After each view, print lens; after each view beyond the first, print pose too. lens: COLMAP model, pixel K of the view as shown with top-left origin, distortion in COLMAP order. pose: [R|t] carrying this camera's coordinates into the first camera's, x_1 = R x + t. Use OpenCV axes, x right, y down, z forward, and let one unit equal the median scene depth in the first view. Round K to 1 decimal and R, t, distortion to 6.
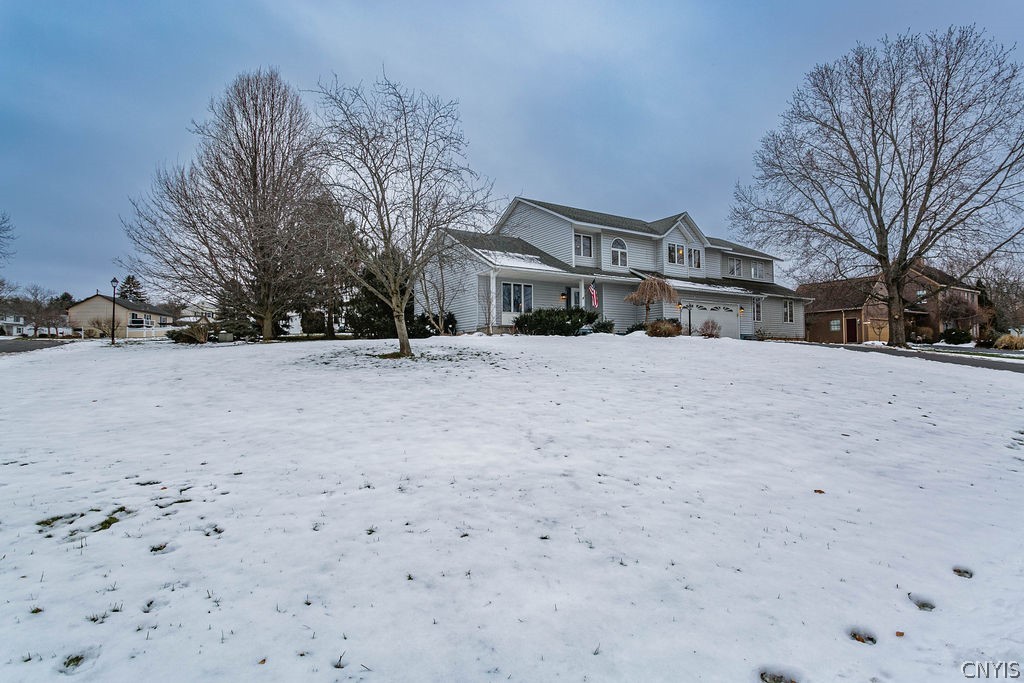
lens RADIAL K [[510.7, 0, 512.6], [0, 510.7, 323.0], [0, 0, 1]] dist [-0.012054, 0.000271]
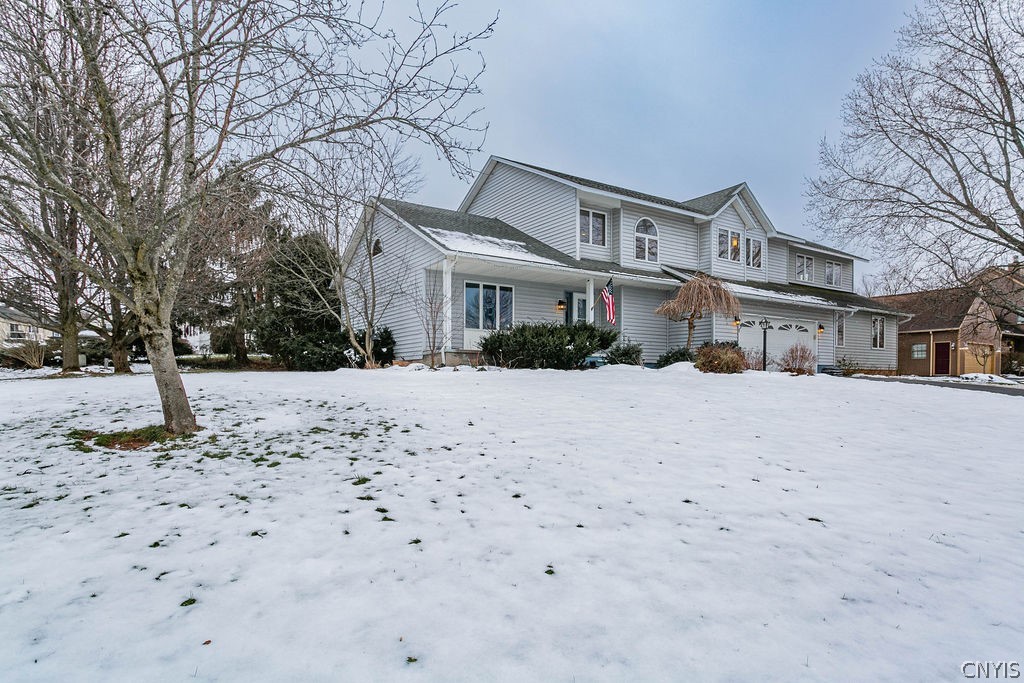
lens RADIAL K [[575.9, 0, 512.2], [0, 575.9, 376.6], [0, 0, 1]] dist [-0.000281, 0.000019]
pose [[0.999734, 0.010217, 0.020685, 0.023099], [-0.011490, 0.997988, 0.062361, -0.007218], [-0.020007, -0.062582, 0.997839, 0.266460]]
